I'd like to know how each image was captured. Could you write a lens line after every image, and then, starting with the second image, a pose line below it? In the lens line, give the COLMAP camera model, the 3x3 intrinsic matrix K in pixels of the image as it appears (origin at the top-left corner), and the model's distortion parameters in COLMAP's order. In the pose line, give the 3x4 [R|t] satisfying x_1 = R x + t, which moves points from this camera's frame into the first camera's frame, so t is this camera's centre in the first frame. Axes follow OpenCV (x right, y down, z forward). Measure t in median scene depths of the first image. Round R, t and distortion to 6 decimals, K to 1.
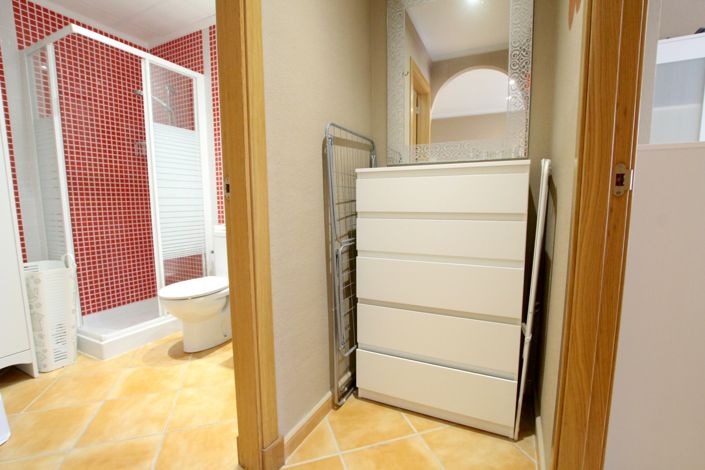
lens RADIAL K [[350.1, 0, 353.5], [0, 350.1, 243.1], [0, 0, 1]] dist [-0.025541, 0.001484]
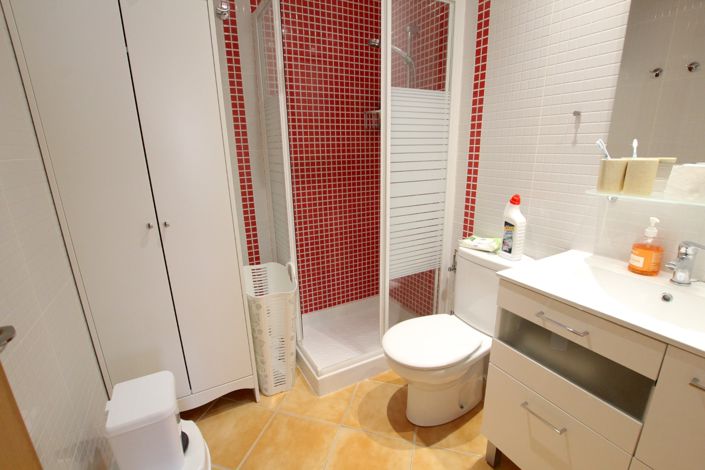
lens RADIAL K [[333.8, 0, 338.6], [0, 333.8, 250.2], [0, 0, 1]] dist [-0.023118, 0.000206]
pose [[0.817587, 0.158977, -0.553423, -0.263046], [-0.046904, 0.976324, 0.211168, -0.177070], [0.573891, -0.146691, 0.805687, 0.383546]]
